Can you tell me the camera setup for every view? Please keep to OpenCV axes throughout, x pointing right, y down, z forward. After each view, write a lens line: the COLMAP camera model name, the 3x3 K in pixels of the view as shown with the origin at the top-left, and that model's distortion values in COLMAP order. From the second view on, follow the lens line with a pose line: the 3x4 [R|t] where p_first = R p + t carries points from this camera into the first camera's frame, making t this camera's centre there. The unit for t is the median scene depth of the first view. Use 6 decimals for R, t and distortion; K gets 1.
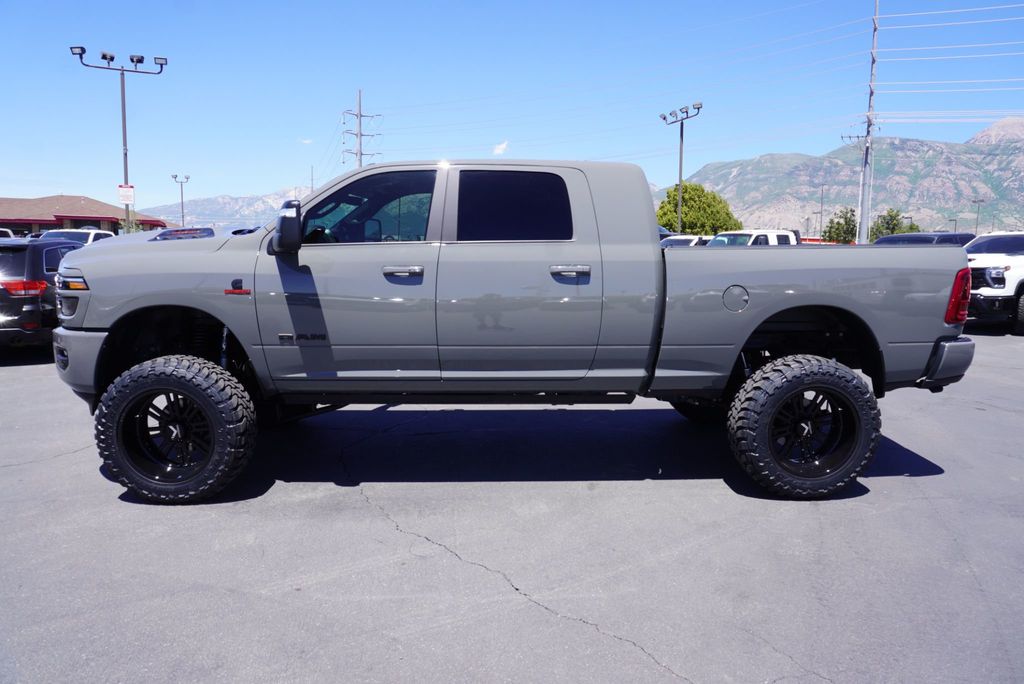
lens RADIAL K [[683.5, 0, 512.0], [0, 683.5, 342.0], [0, 0, 1]] dist [-0.039764, 0.041736]
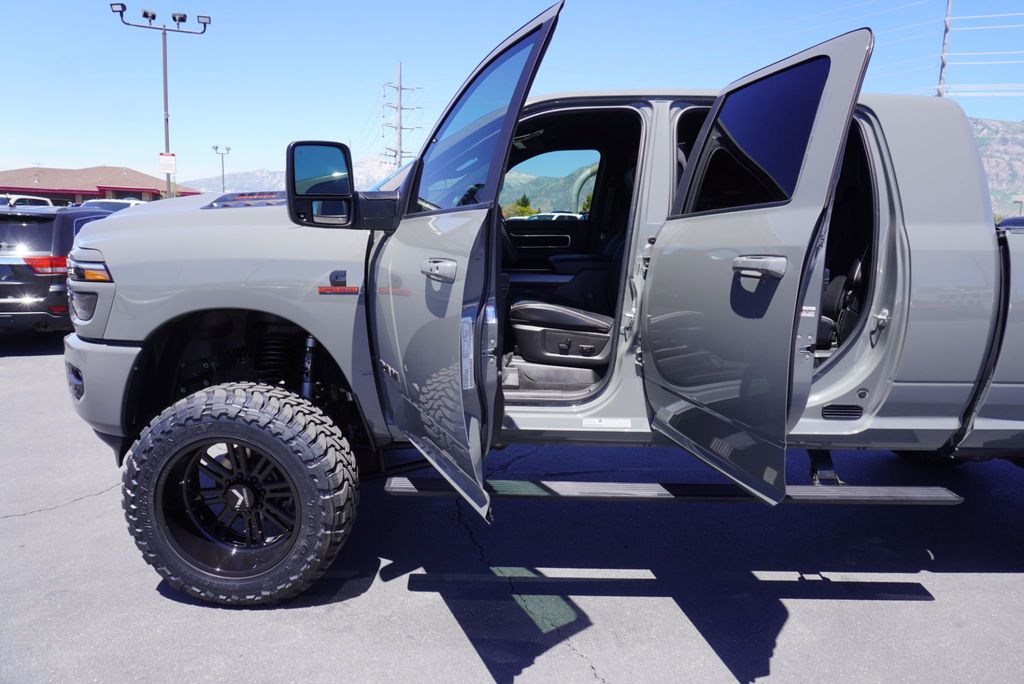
lens RADIAL K [[678.6, 0, 512.0], [0, 678.6, 342.0], [0, 0, 1]] dist [-0.010804, 0.005181]
pose [[0.998724, 0.021404, -0.045746, -0.201132], [-0.019868, 0.999232, 0.033779, -0.047501], [0.046433, -0.032827, 0.998382, 0.350437]]
